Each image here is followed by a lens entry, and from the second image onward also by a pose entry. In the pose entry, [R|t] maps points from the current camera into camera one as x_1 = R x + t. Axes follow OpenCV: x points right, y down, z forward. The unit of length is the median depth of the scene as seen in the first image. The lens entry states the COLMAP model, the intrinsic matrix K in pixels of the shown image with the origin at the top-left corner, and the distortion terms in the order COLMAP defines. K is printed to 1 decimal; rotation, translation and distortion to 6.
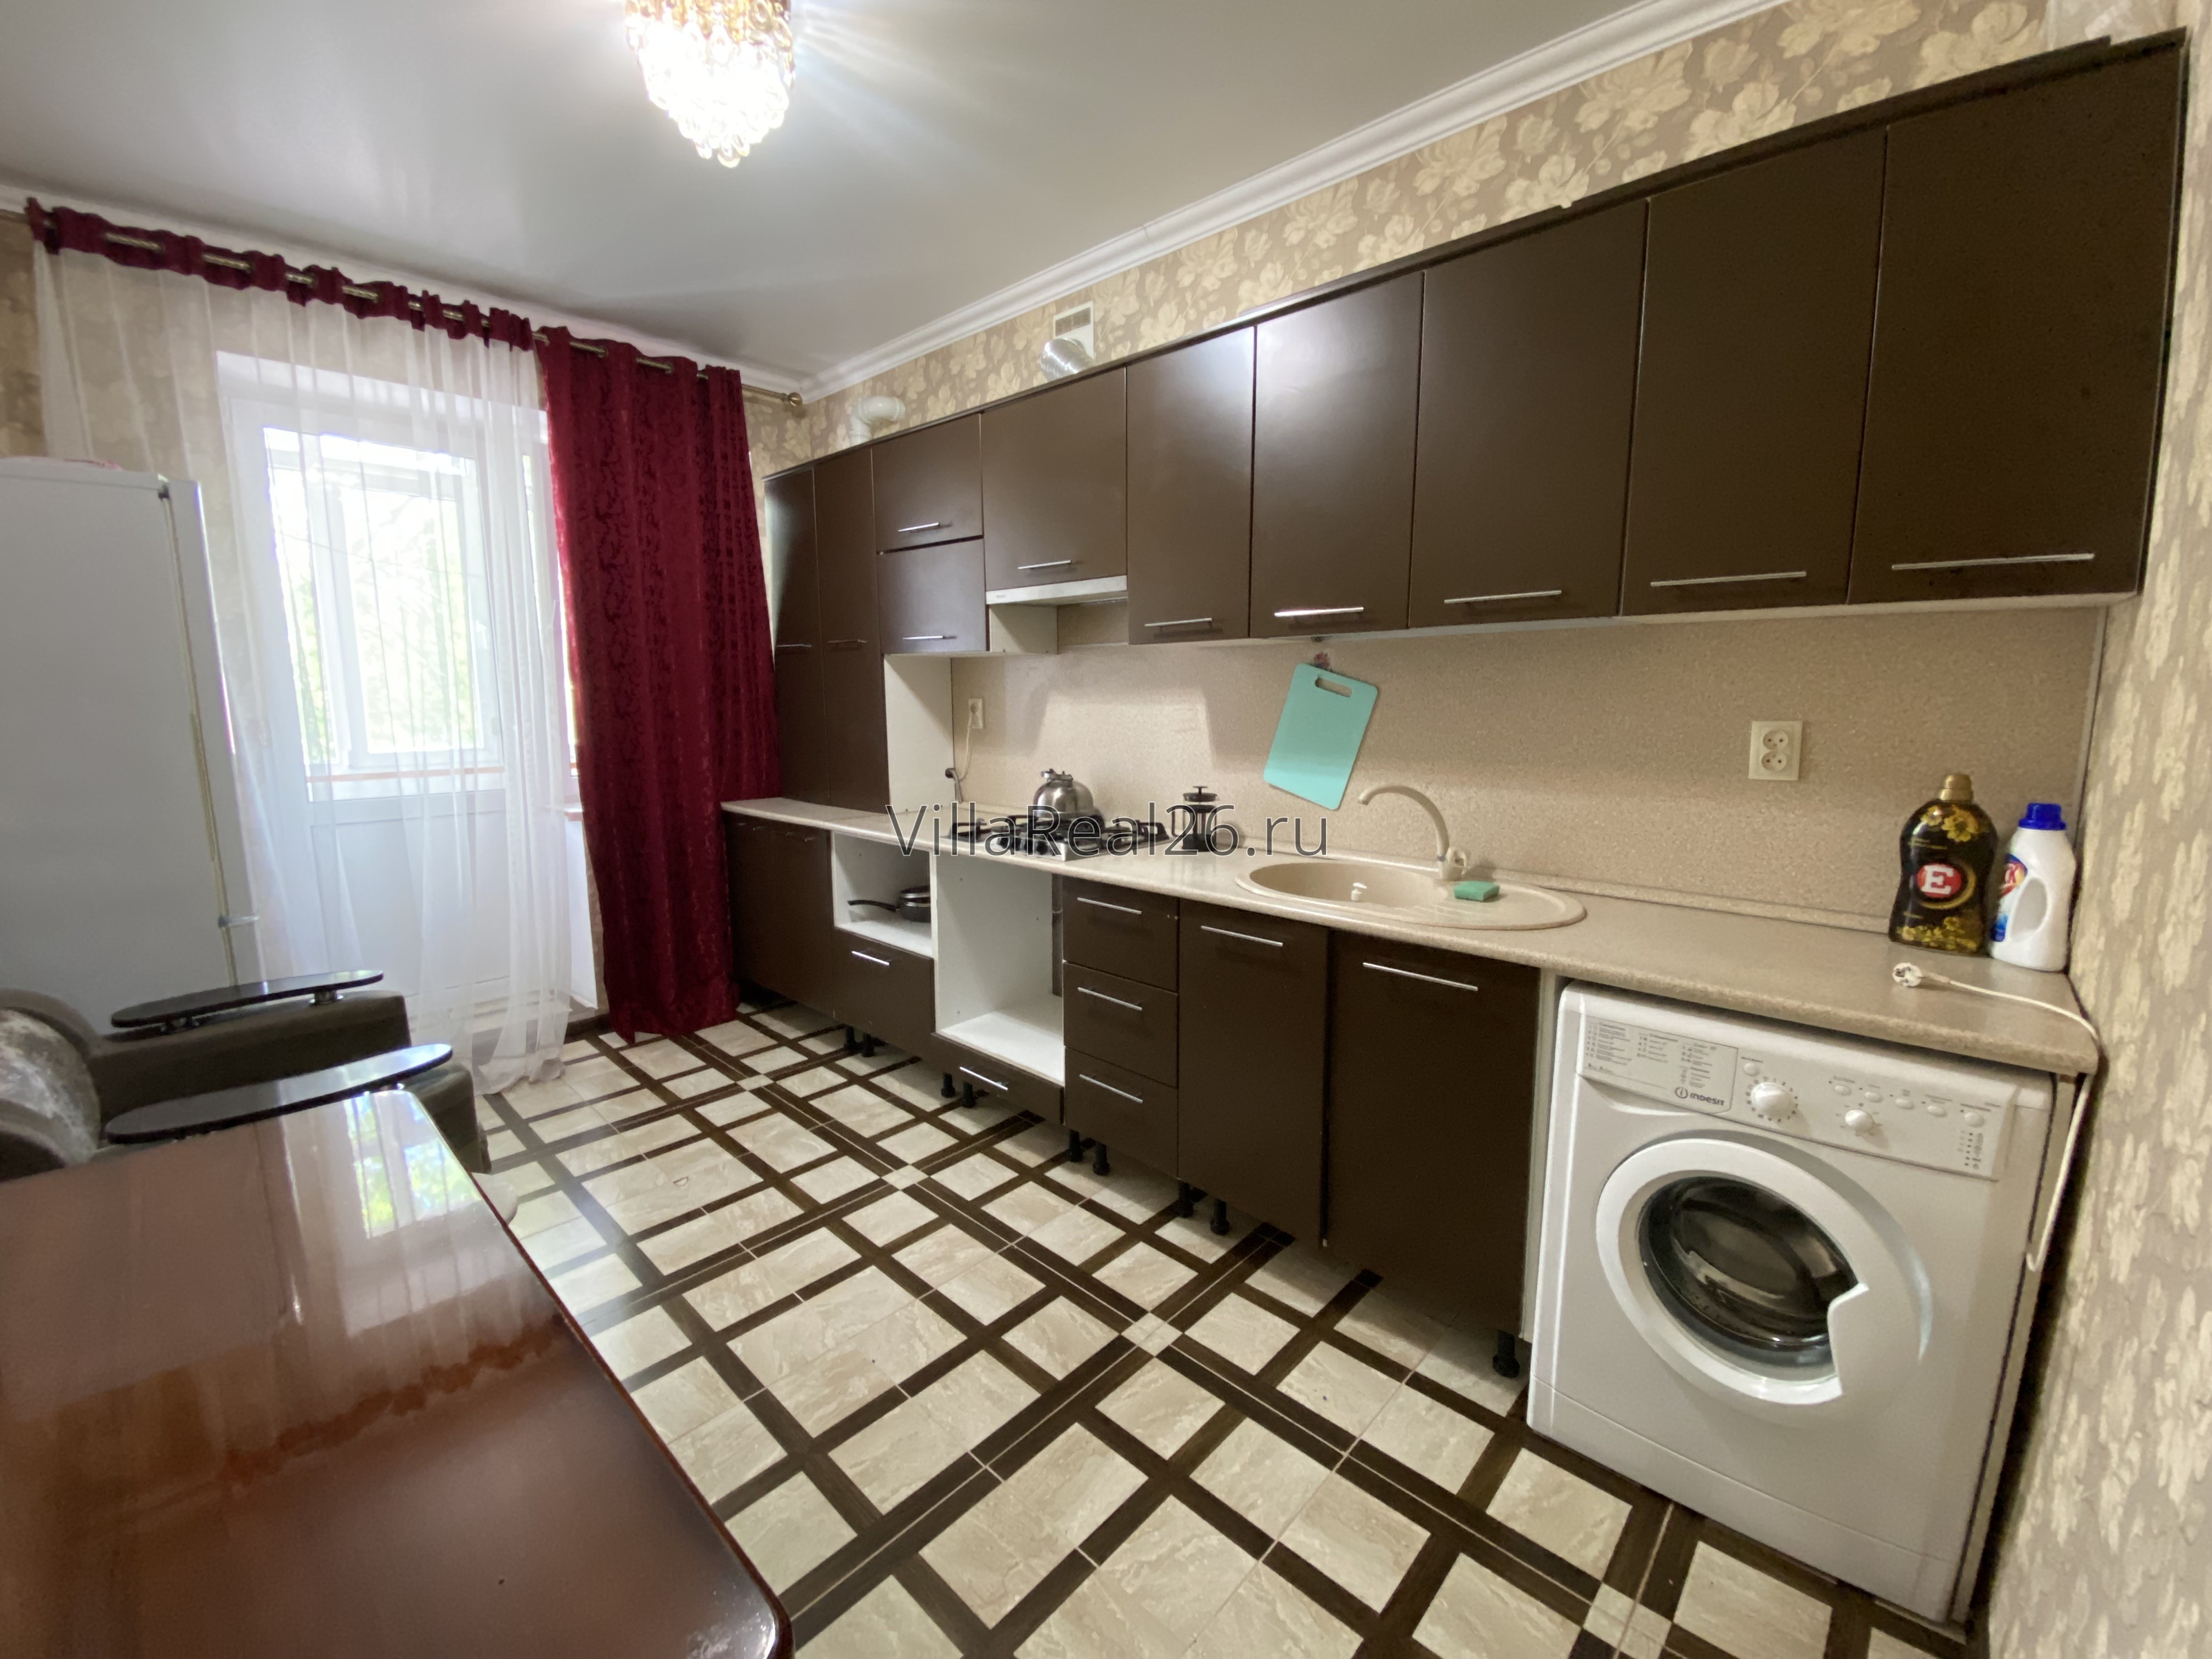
lens RADIAL K [[895.8, 0, 1104.2], [0, 895.8, 820.4], [0, 0, 1]] dist [0.027366, -0.023033]
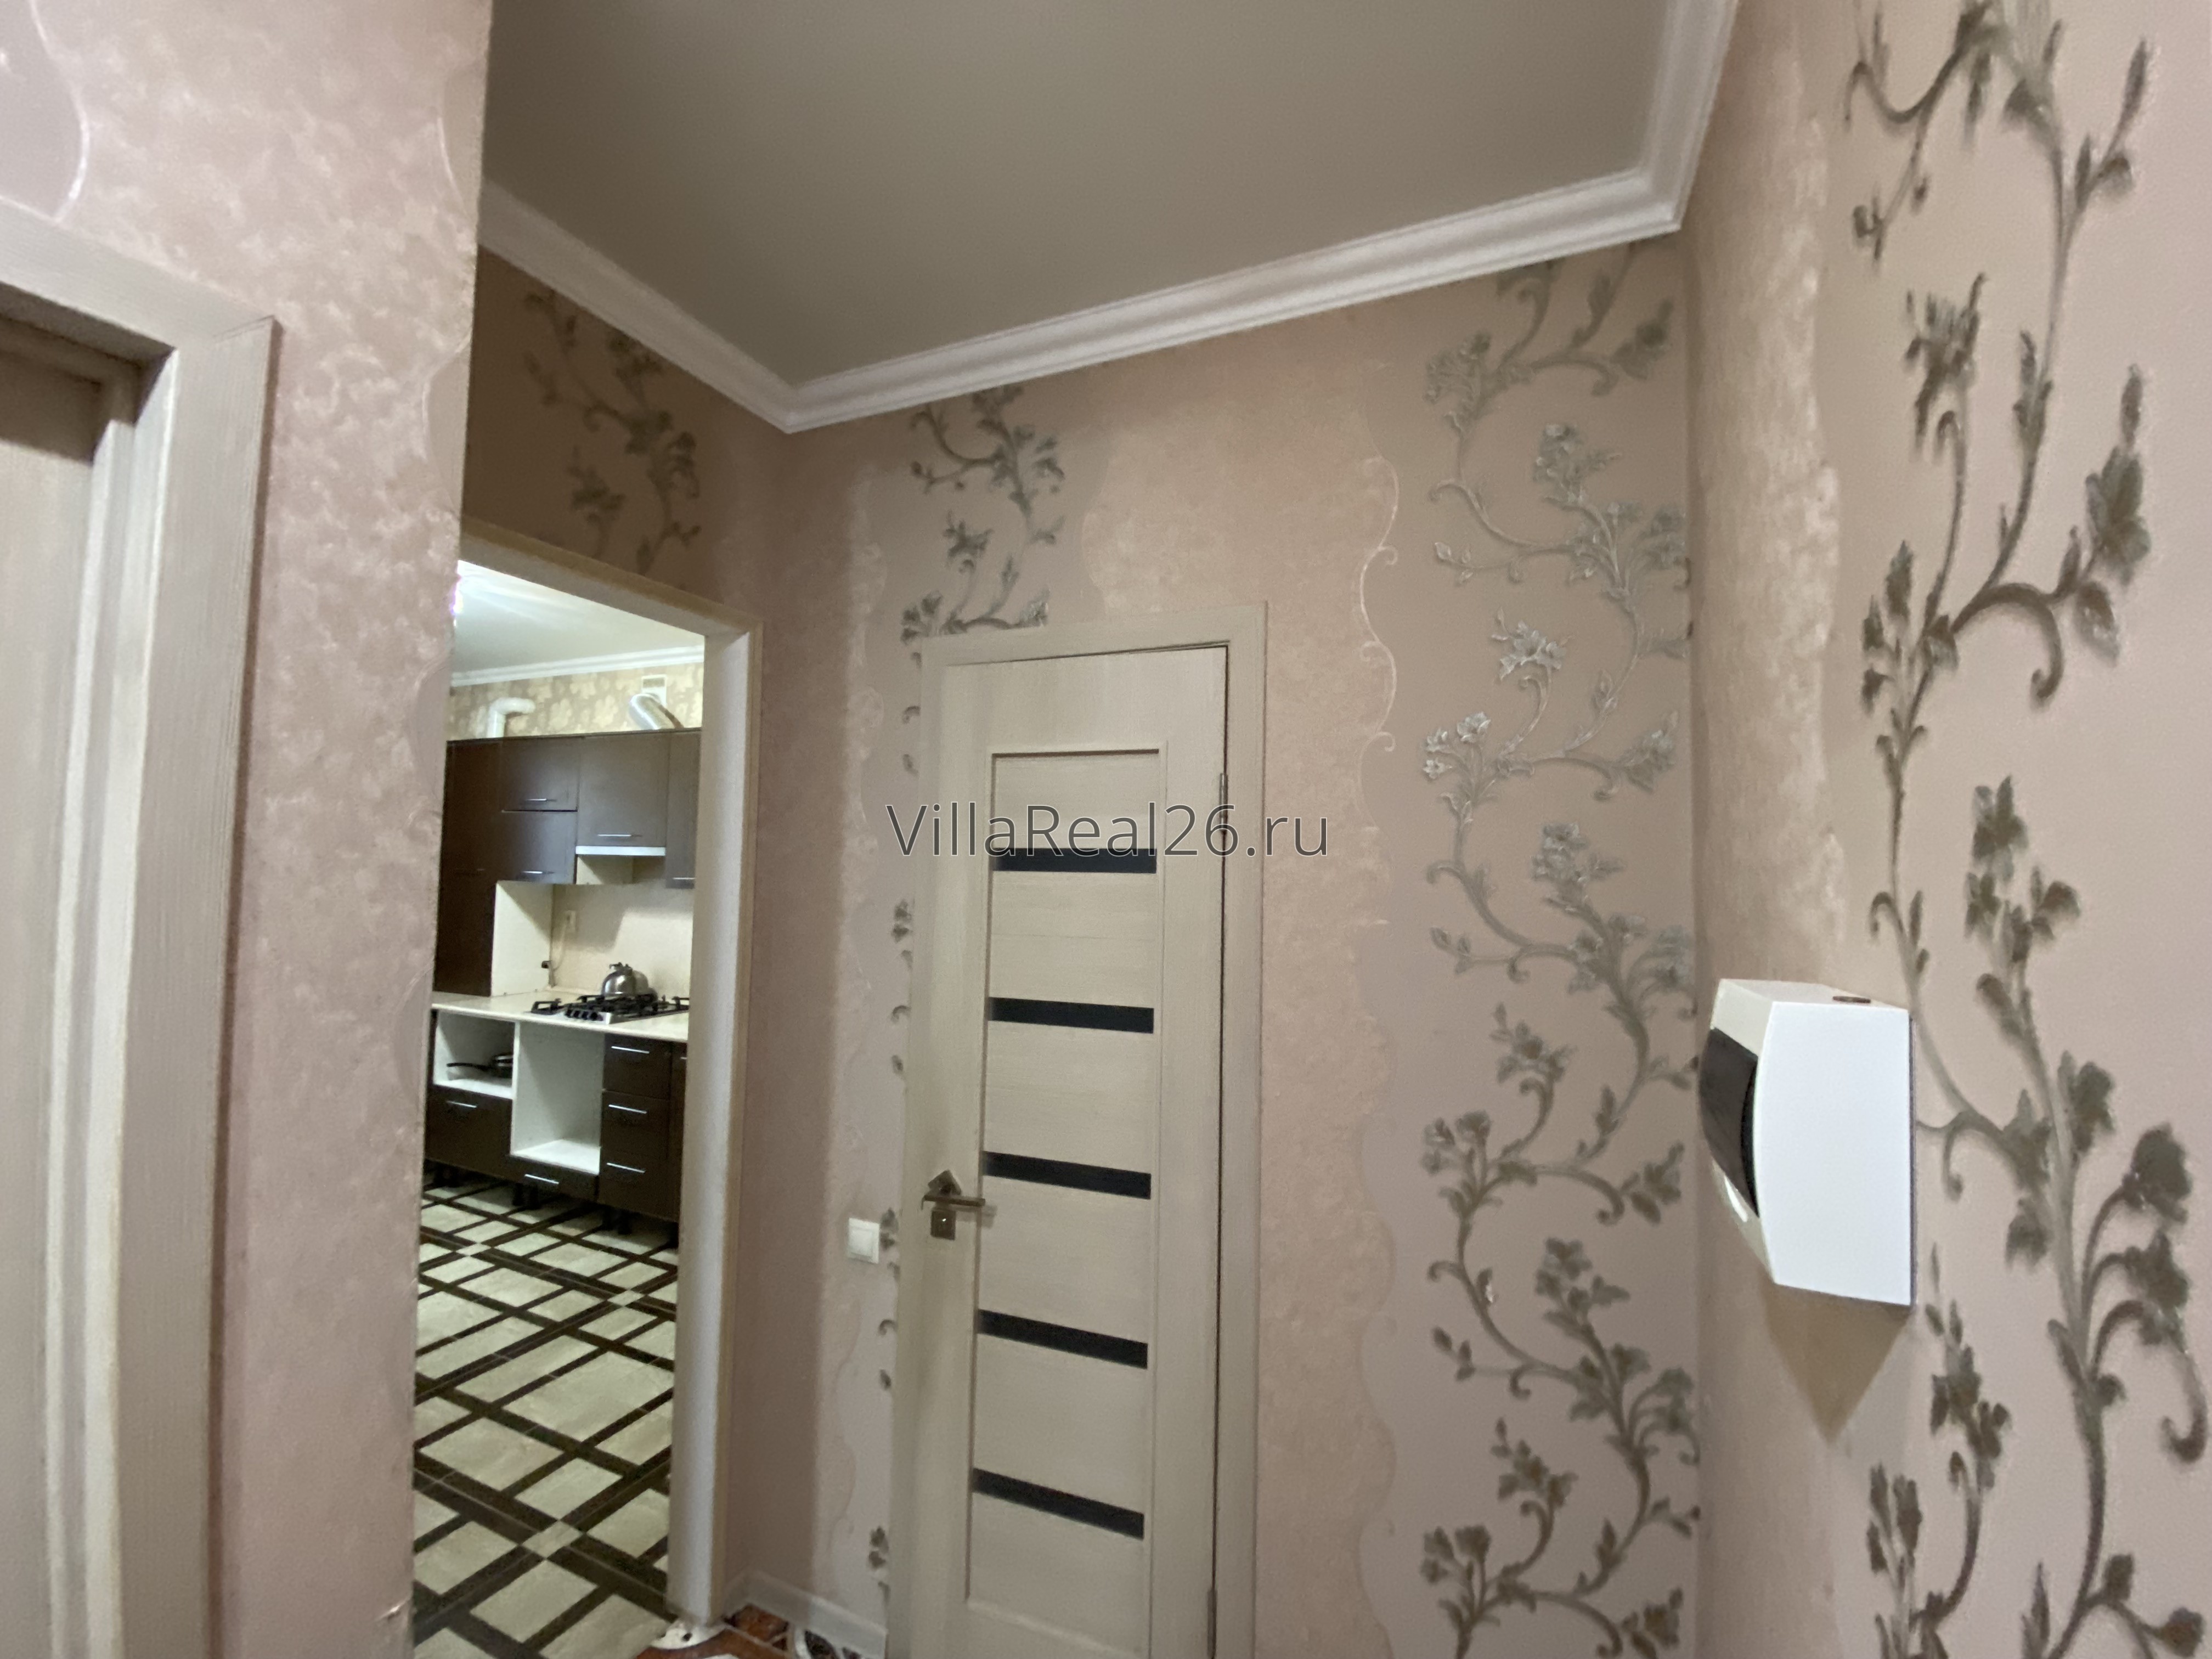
lens RADIAL K [[905.1, 0, 1130.7], [0, 905.1, 804.0], [0, 0, 1]] dist [0.000304, -0.011931]
pose [[0.939580, 0.038952, 0.340106, 0.241845], [0.029916, 0.980362, -0.194926, 0.002490], [-0.341020, 0.193323, 0.919963, -0.794817]]
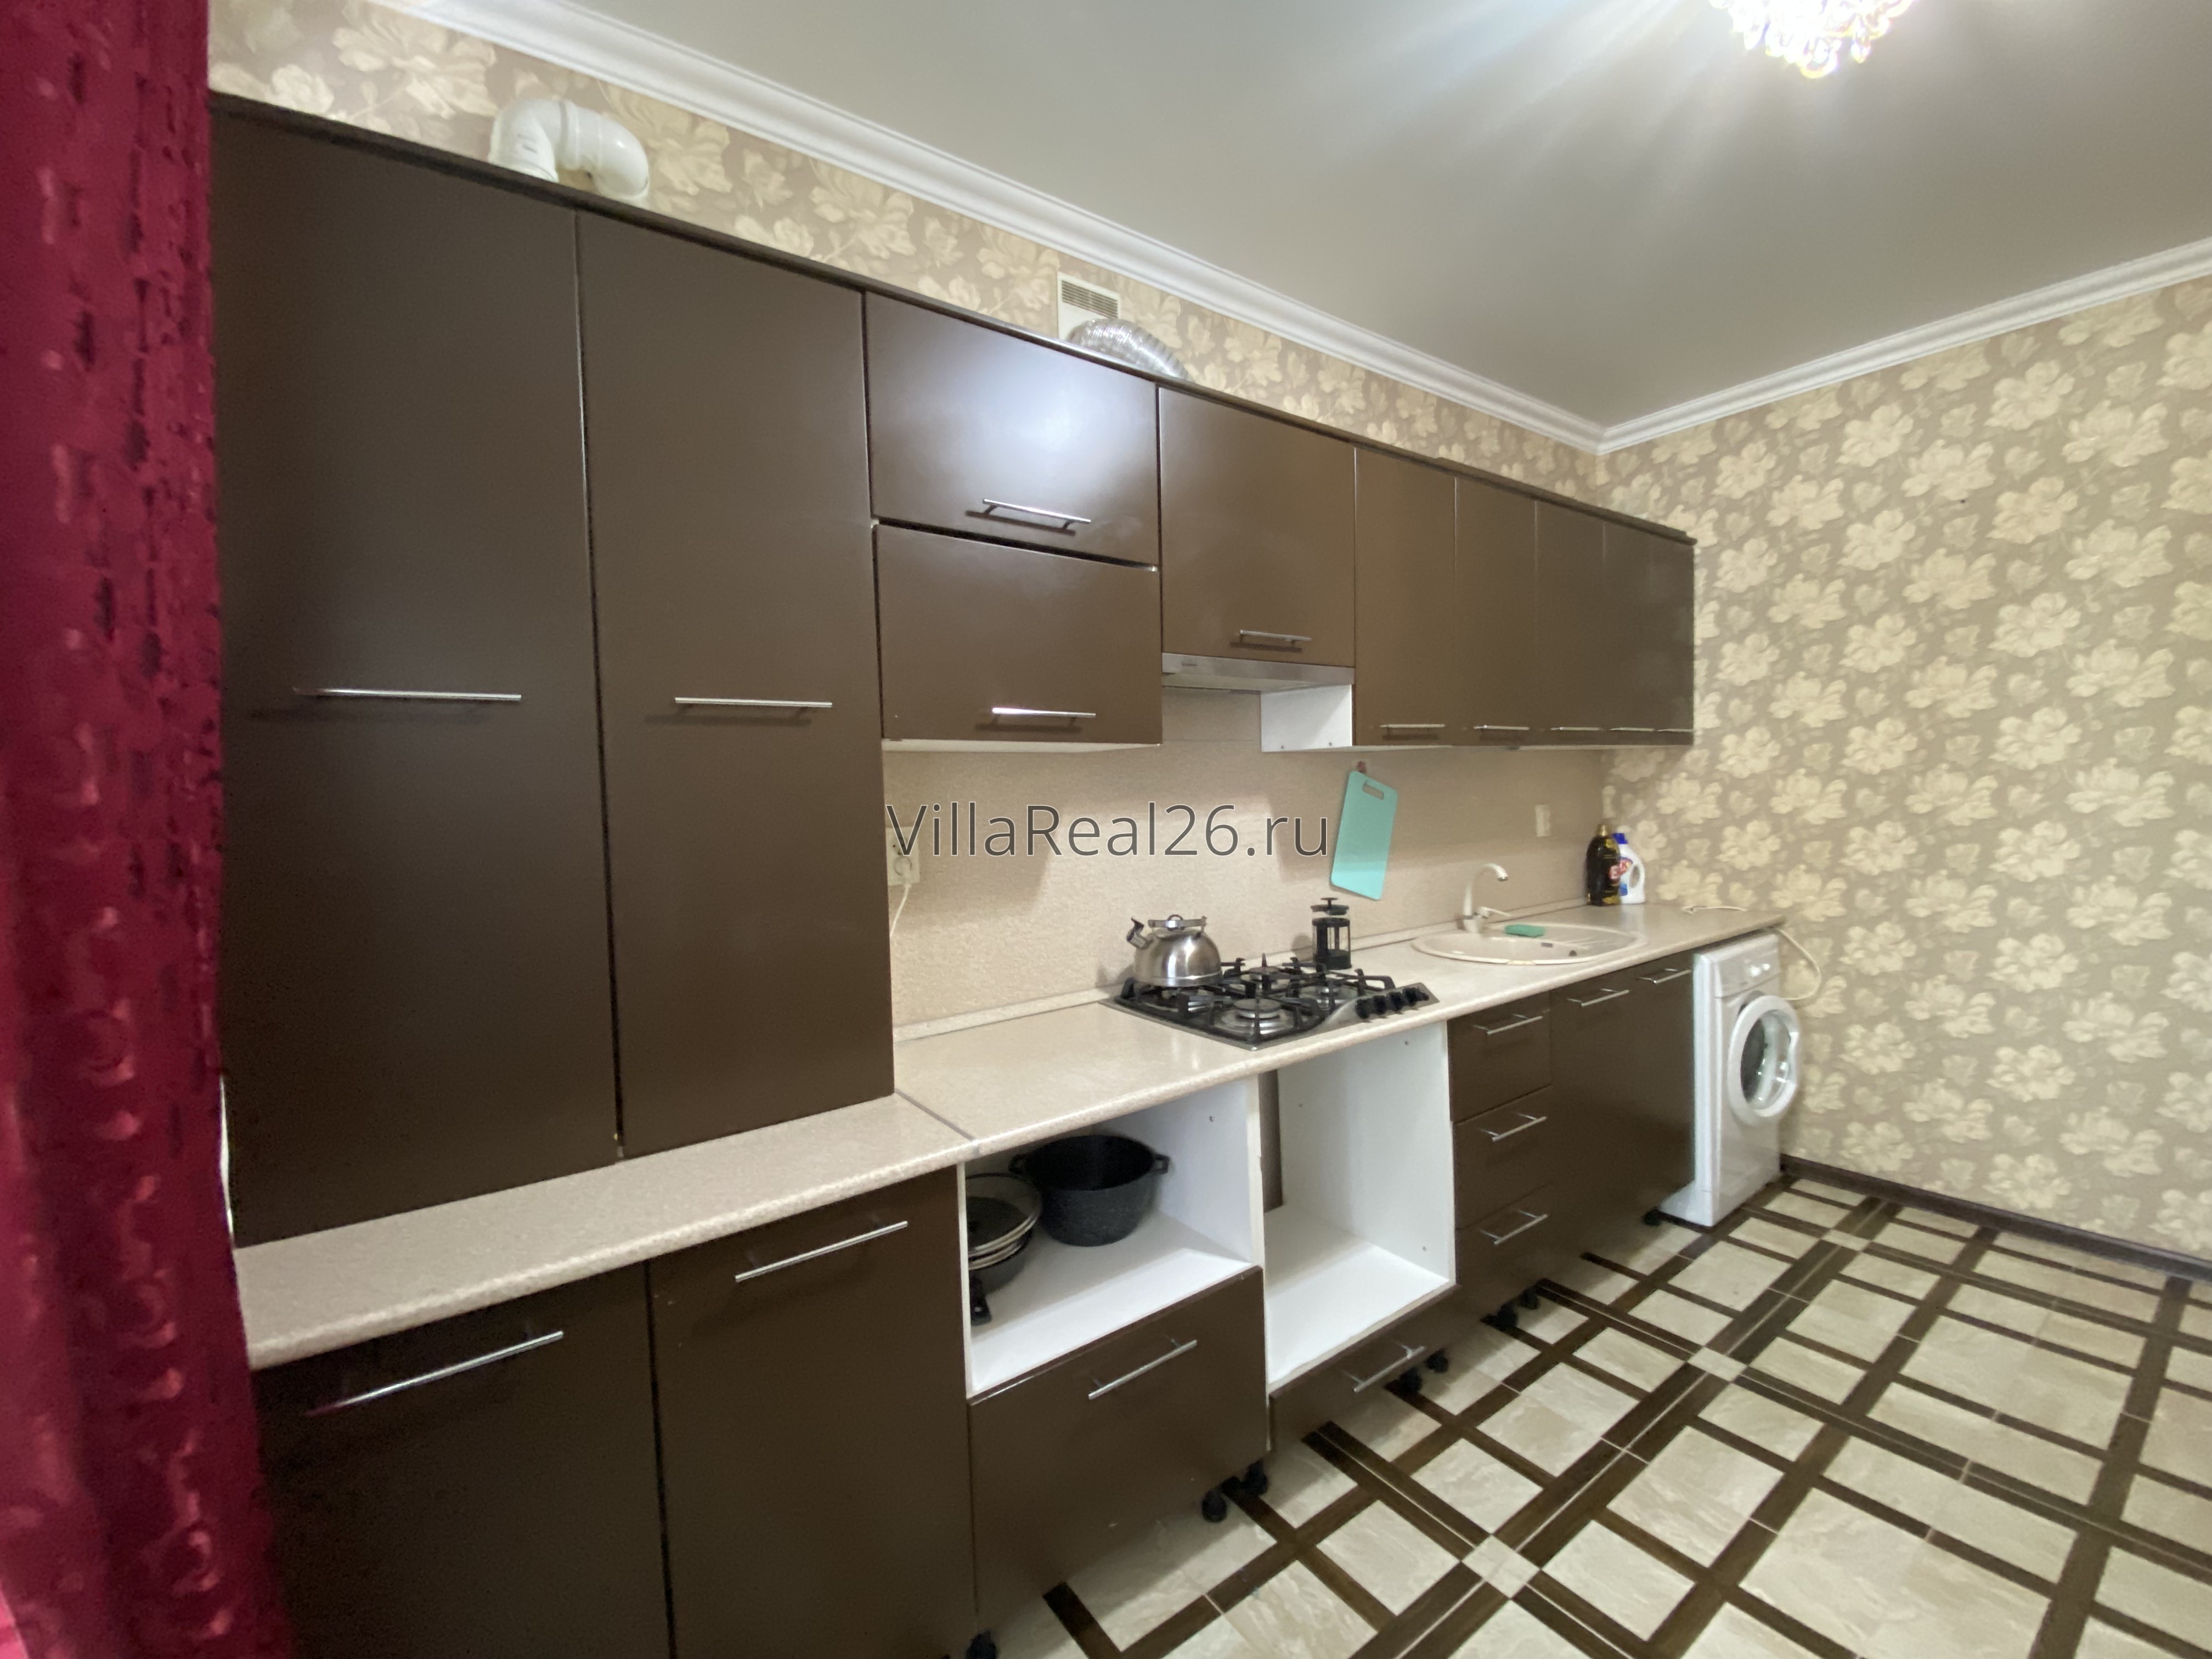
lens RADIAL K [[895.8, 0, 1104.2], [0, 895.8, 820.4], [0, 0, 1]] dist [0.027366, -0.023033]
pose [[0.203886, -0.035397, 0.978354, -0.819539], [0.182913, 0.983126, -0.002549, -0.153772], [-0.961755, 0.179474, 0.206921, 0.976333]]
